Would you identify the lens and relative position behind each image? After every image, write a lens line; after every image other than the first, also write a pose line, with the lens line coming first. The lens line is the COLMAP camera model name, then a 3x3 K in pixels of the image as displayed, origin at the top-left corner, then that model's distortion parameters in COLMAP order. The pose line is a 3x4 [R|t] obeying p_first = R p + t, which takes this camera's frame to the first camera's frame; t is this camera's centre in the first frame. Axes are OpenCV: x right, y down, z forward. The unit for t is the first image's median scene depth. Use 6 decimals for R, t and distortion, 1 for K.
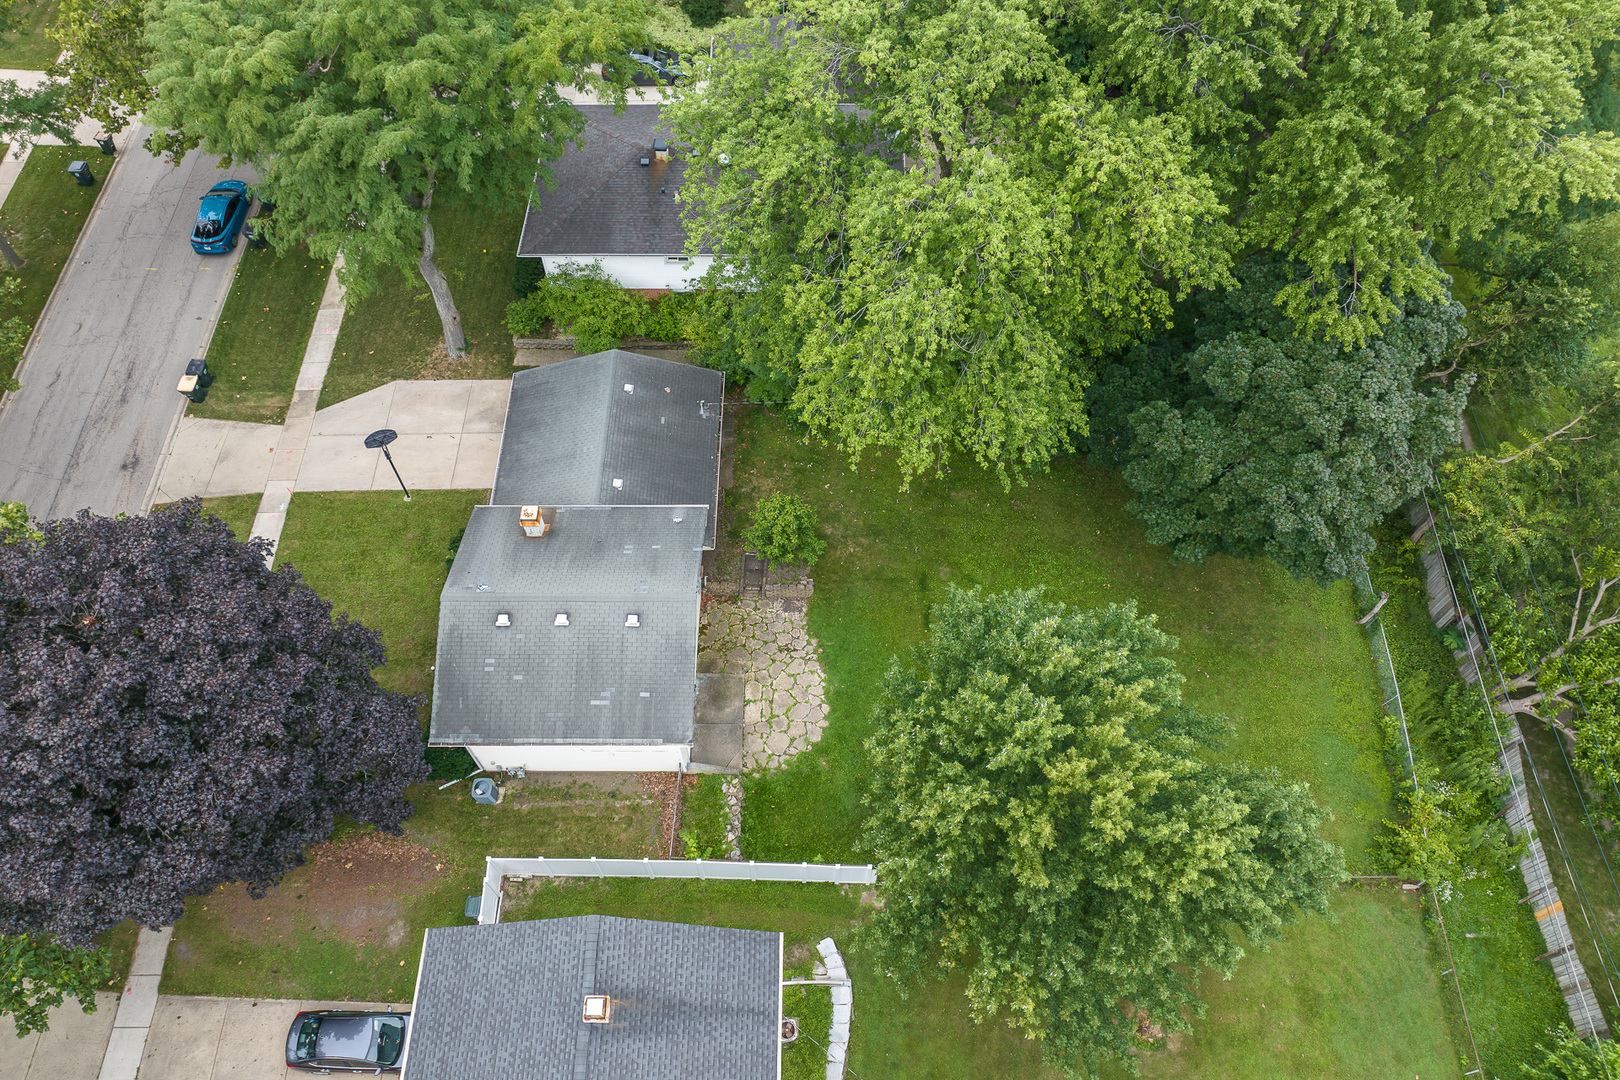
lens RADIAL K [[1158.3, 0, 829.0], [0, 1158.3, 490.6], [0, 0, 1]] dist [-0.027114, 0.003766]
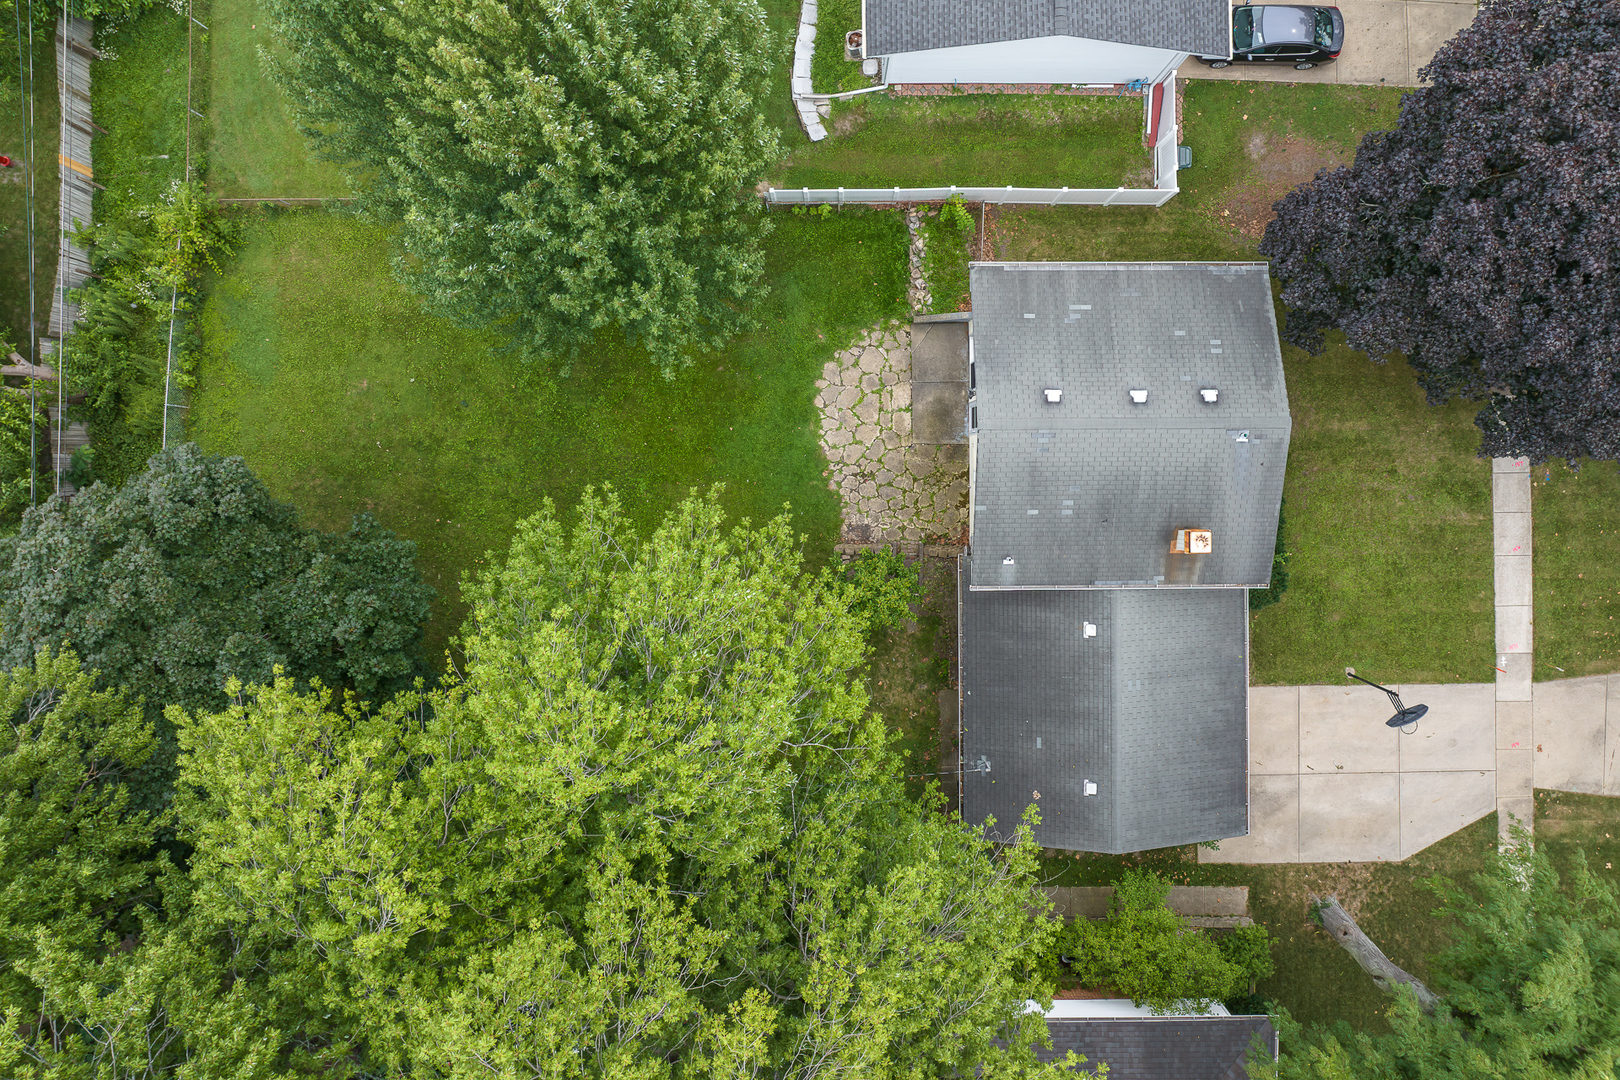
lens RADIAL K [[1131.4, 0, 810.2], [0, 1131.4, 483.0], [0, 0, 1]] dist [-0.033676, 0.006359]
pose [[-0.999996, 0.001093, 0.002452, 0.001764], [0.000428, -0.836785, 0.547532, -0.350876], [0.002651, 0.547531, 0.836781, 0.330282]]
